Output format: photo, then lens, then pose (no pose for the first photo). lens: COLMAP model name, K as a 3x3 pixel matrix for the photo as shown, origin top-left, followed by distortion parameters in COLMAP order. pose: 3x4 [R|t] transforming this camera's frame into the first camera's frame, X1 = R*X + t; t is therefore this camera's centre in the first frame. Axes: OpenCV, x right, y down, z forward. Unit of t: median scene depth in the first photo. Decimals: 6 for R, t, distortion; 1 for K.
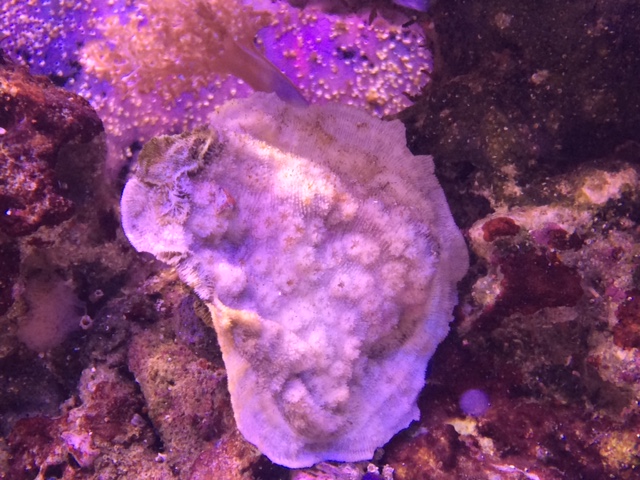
lens RADIAL K [[926.7, 0, 319.8], [0, 926.7, 239.6], [0, 0, 1]] dist [-0.143075, 0.000000]
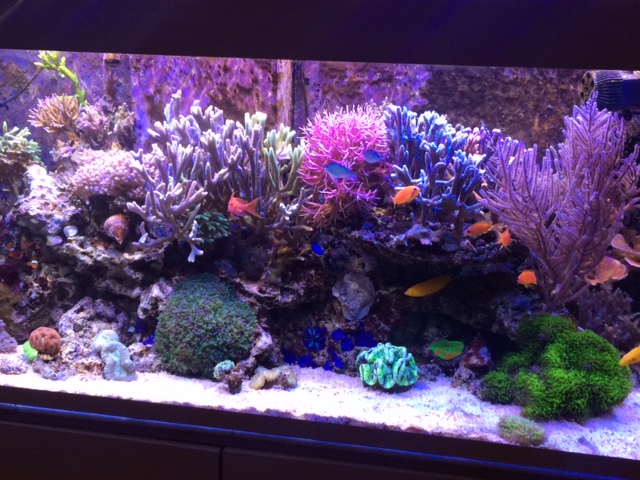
lens RADIAL K [[926.7, 0, 322.2], [0, 926.7, 236.2], [0, 0, 1]] dist [-0.143075, 0.000000]
pose [[0.973207, 0.083140, -0.214372, 1.403365], [-0.024172, 0.964166, 0.264198, -2.605151], [0.228656, -0.251937, 0.940343, -6.545801]]
